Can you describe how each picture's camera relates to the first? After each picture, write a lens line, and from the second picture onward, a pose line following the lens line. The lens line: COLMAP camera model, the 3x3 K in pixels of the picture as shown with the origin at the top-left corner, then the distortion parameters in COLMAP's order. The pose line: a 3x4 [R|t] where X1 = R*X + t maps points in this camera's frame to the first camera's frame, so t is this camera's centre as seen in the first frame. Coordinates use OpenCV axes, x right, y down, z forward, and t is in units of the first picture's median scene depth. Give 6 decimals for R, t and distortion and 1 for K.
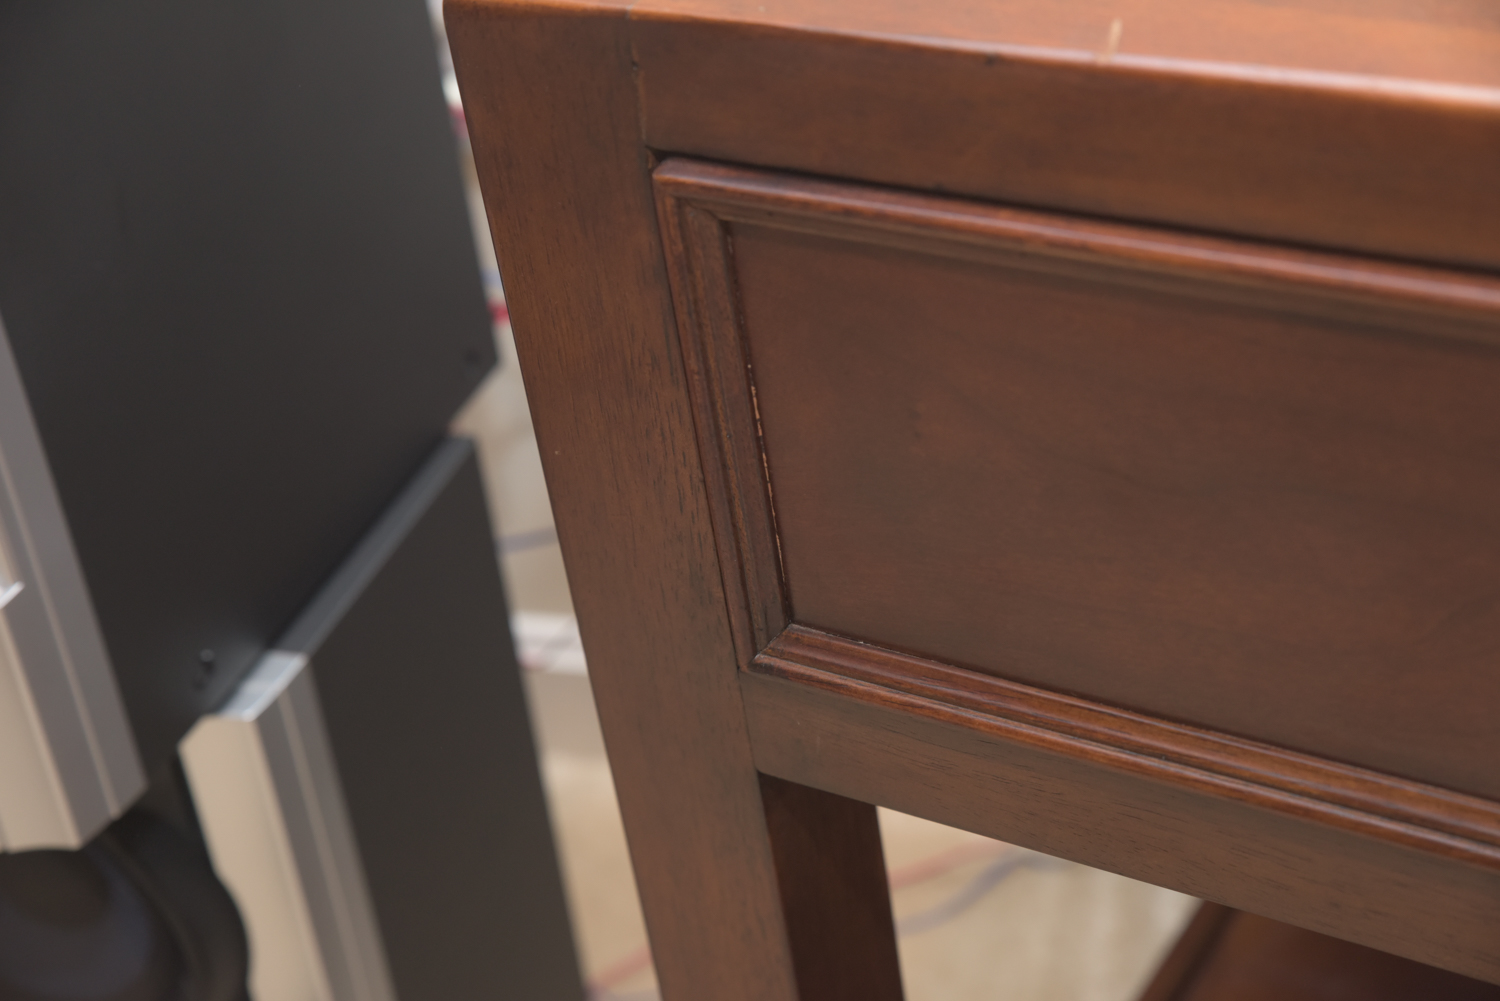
lens RADIAL K [[2610.1, 0, 750.0], [0, 2610.1, 500.5], [0, 0, 1]] dist [0.101226, 0.059449]
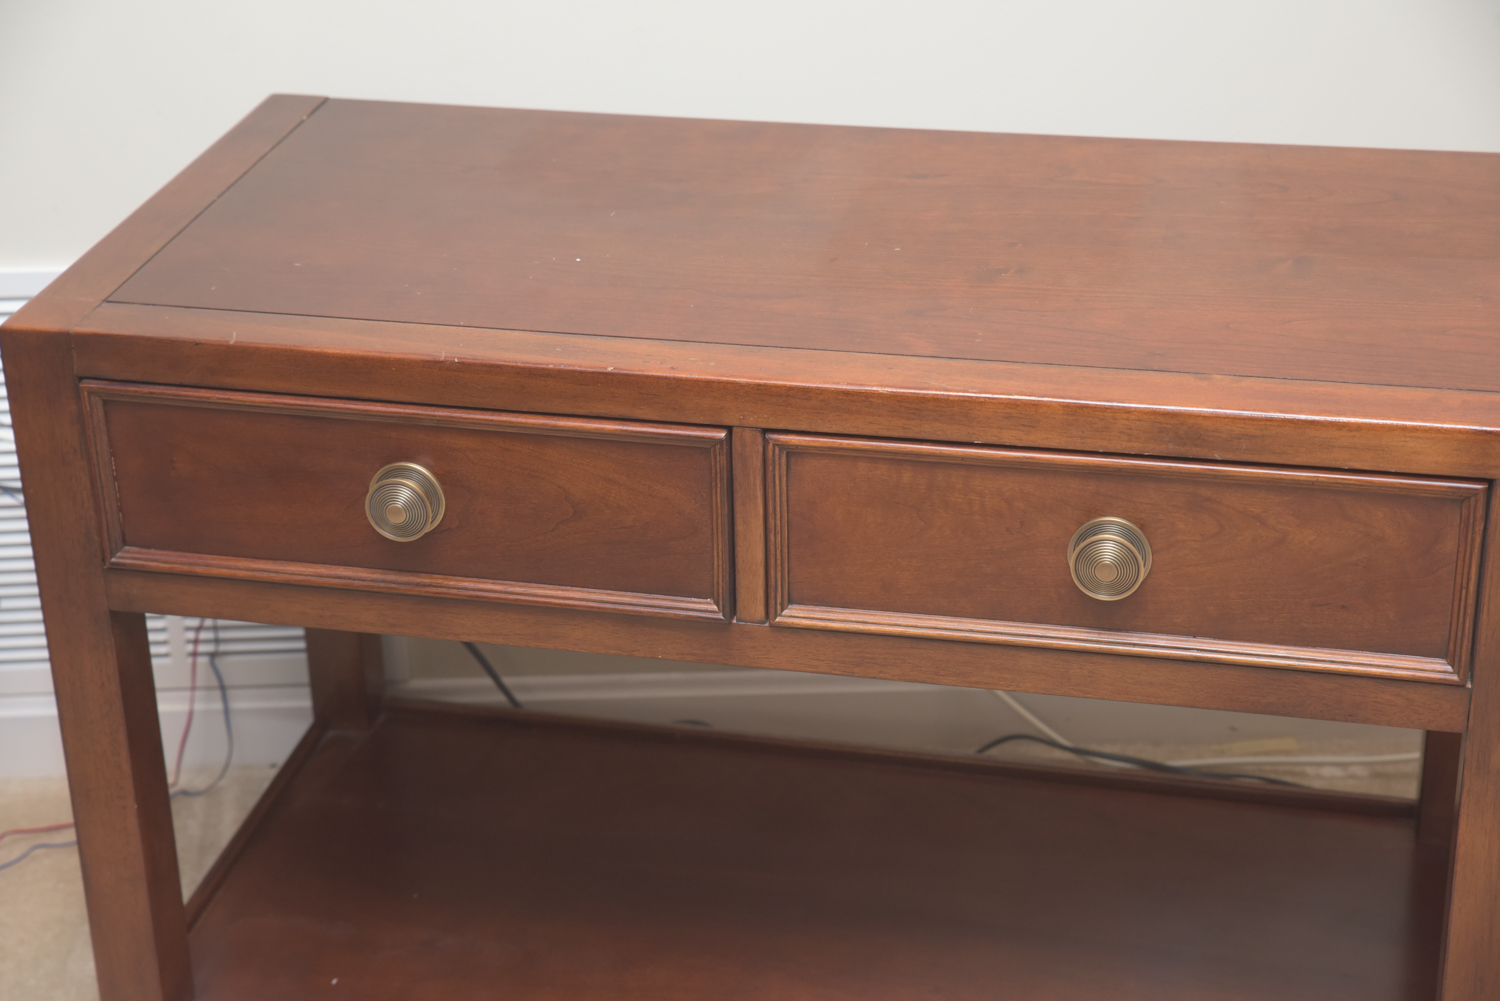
lens RADIAL K [[2702.3, 0, 750.0], [0, 2702.3, 500.5], [0, 0, 1]] dist [0.117088, 0.358649]
pose [[0.935392, -0.040373, 0.351301, -0.420142], [0.086730, 0.989310, -0.117235, 0.439857], [-0.342812, 0.140129, 0.928894, -2.152907]]
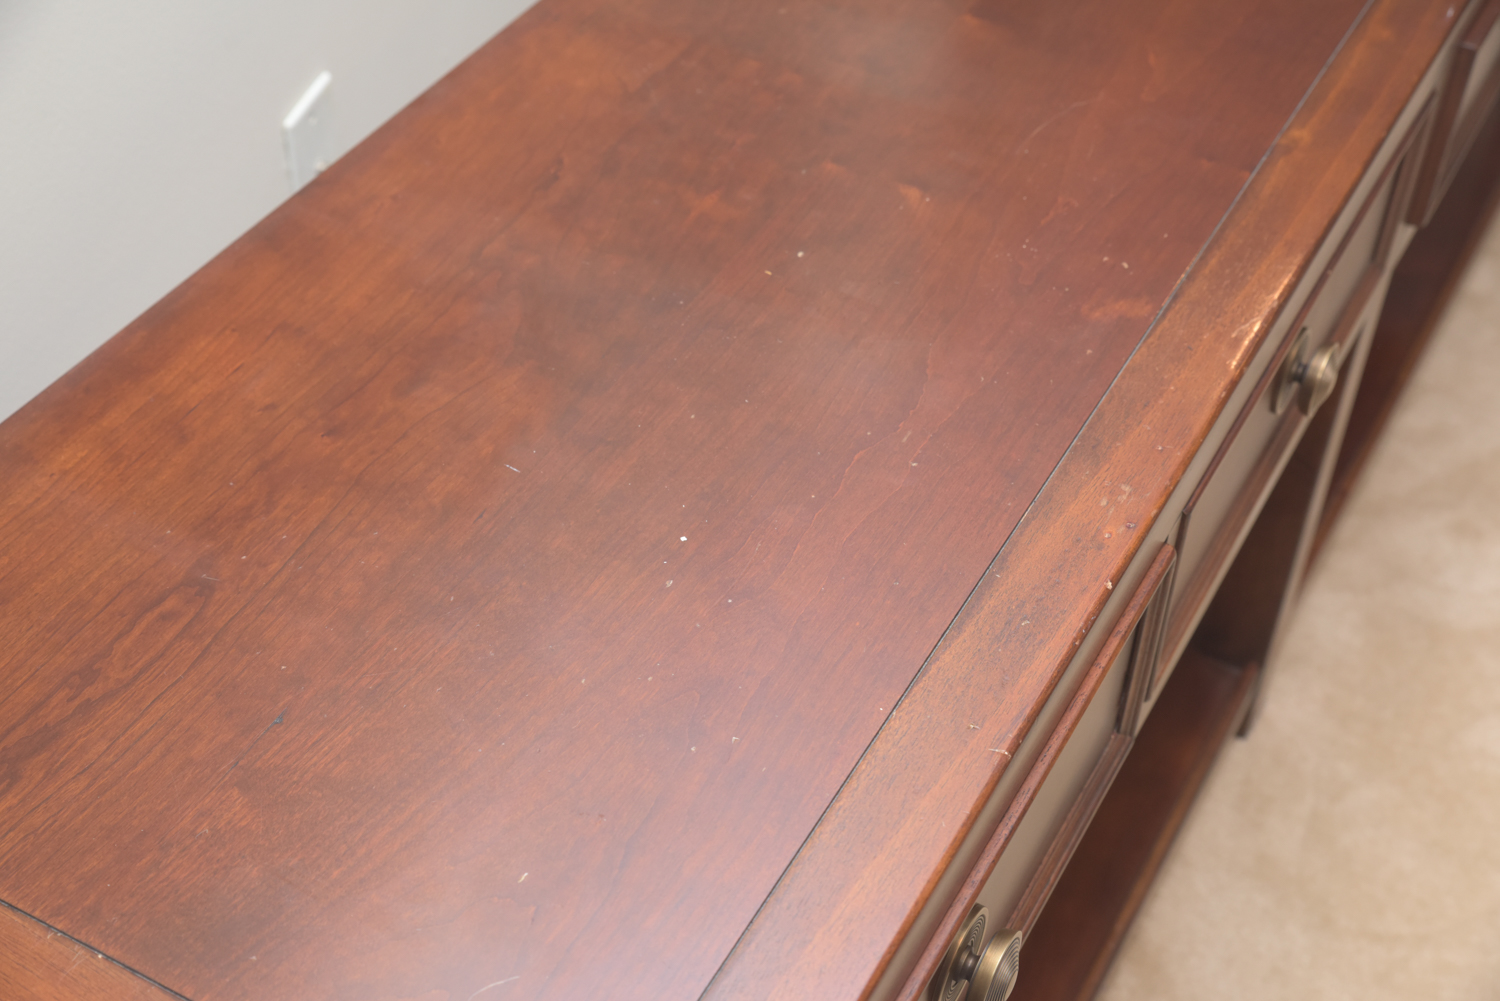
lens RADIAL K [[2060.1, 0, 750.0], [0, 2060.1, 500.5], [0, 0, 1]] dist [0.034881, 0.049736]
pose [[-0.058120, -0.576267, 0.815192, -0.748479], [0.522491, 0.678244, 0.516709, -1.069901], [-0.850662, 0.455962, 0.261674, 0.430510]]
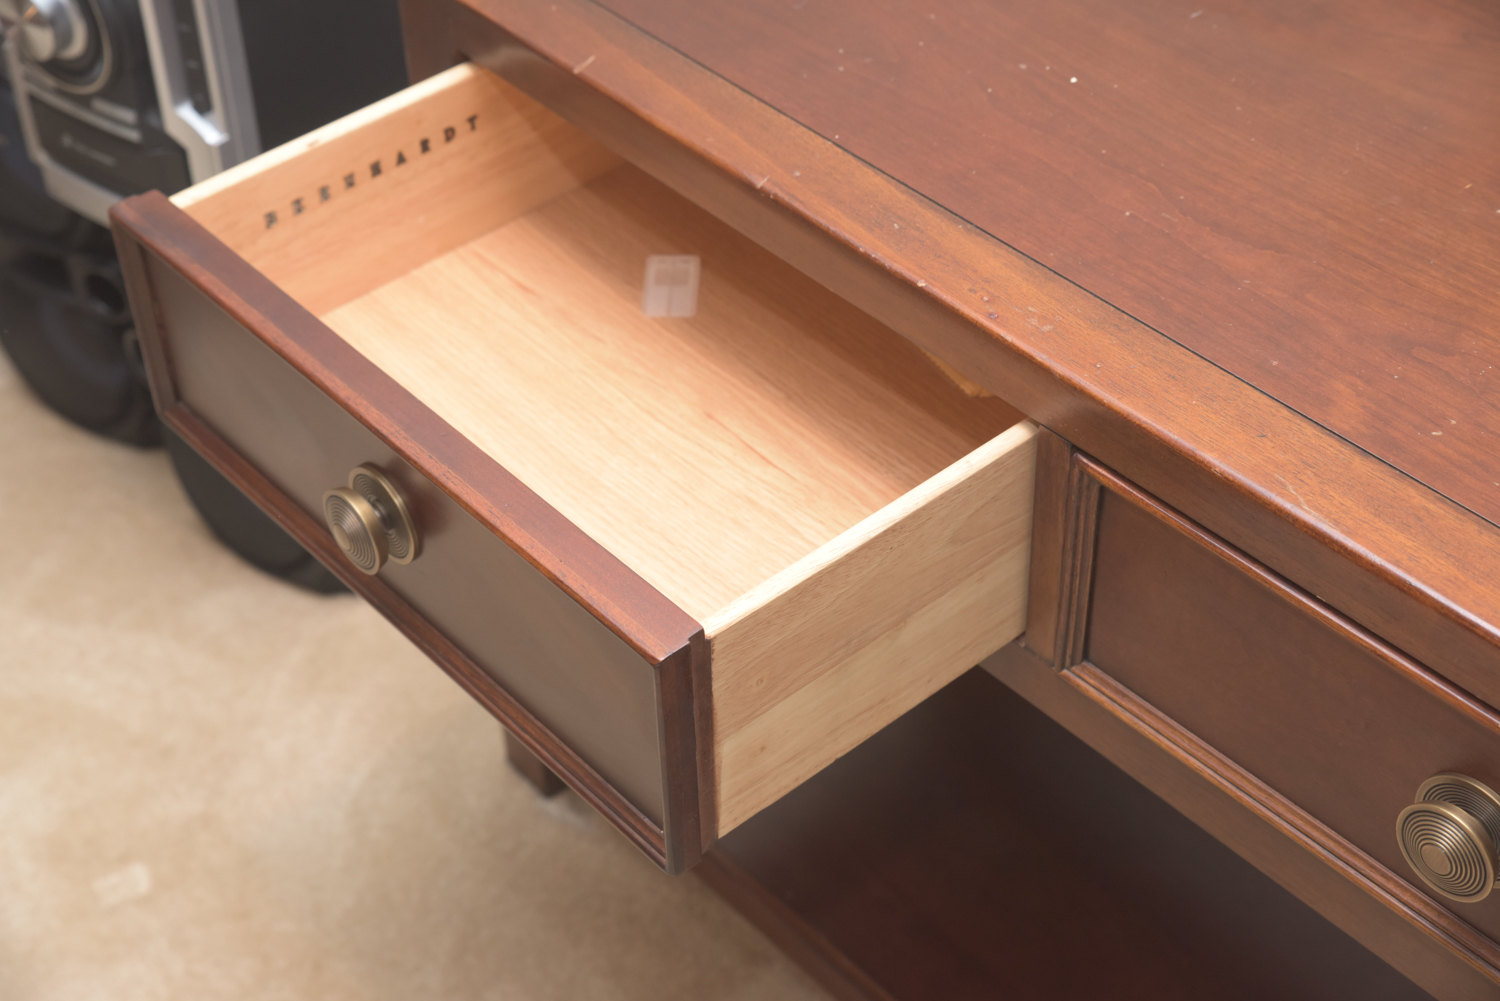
lens RADIAL K [[2420.6, 0, 750.0], [0, 2420.6, 500.5], [0, 0, 1]] dist [0.120062, -0.111953]
pose [[0.952027, 0.275362, -0.133492, 0.660040], [-0.248111, 0.949917, 0.189996, -0.233360], [0.179124, -0.147760, 0.972667, -1.273018]]
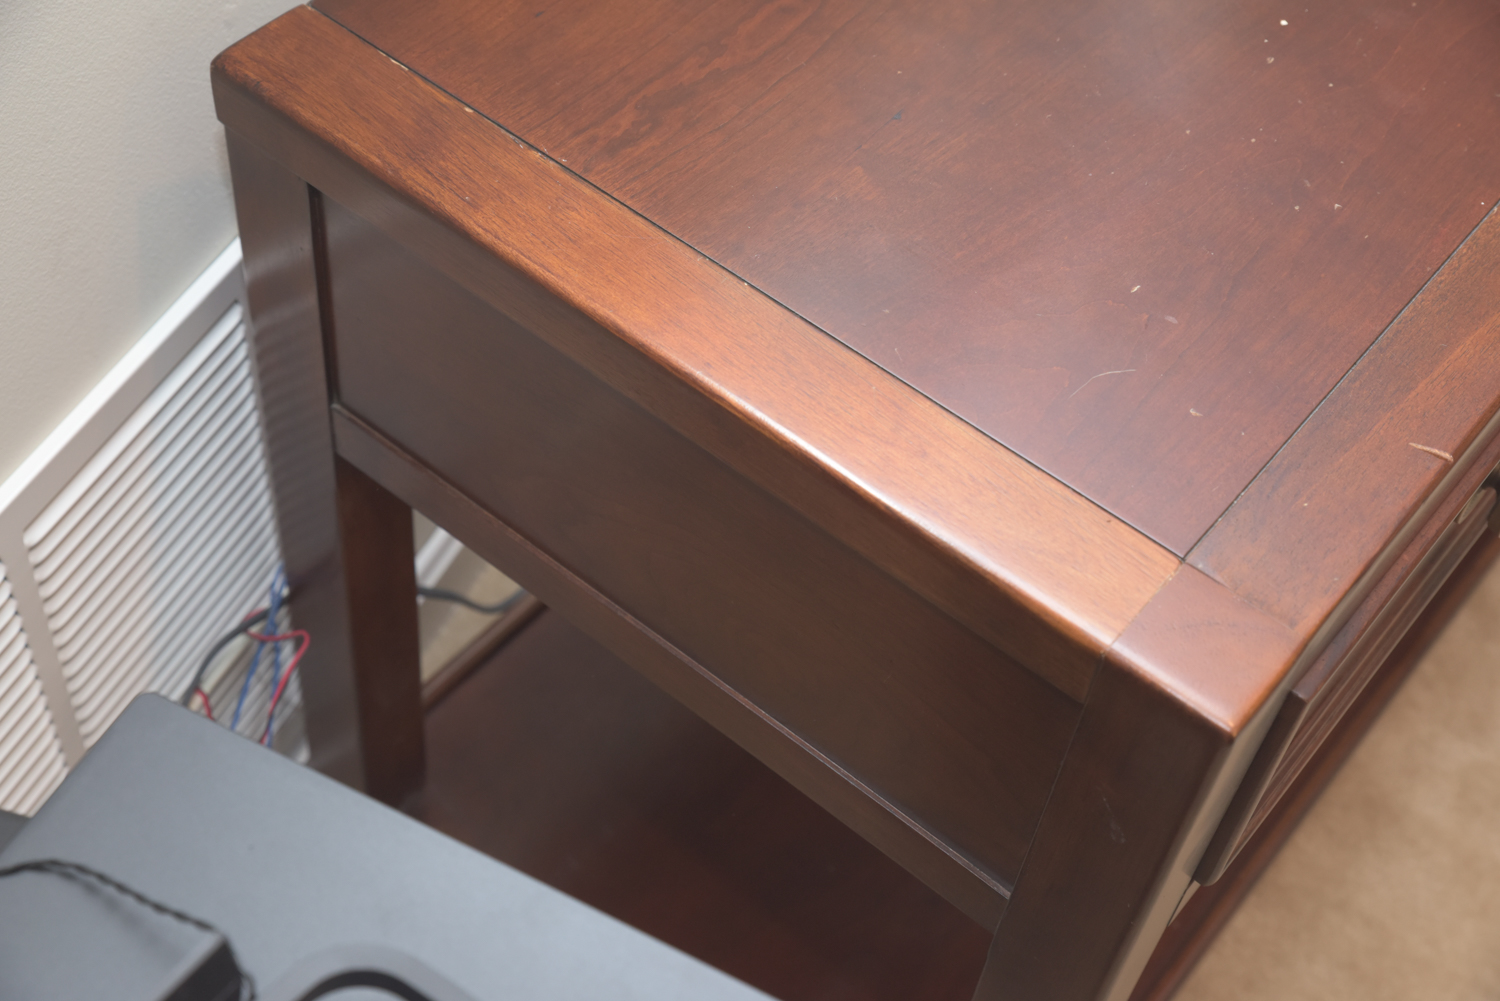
lens RADIAL K [[2060.1, 0, 750.0], [0, 2060.1, 500.5], [0, 0, 1]] dist [0.034881, 0.049736]
pose [[0.105394, -0.675452, 0.729834, -0.929865], [0.448498, 0.687325, 0.571344, -1.101501], [-0.887548, 0.267113, 0.375378, 0.770424]]
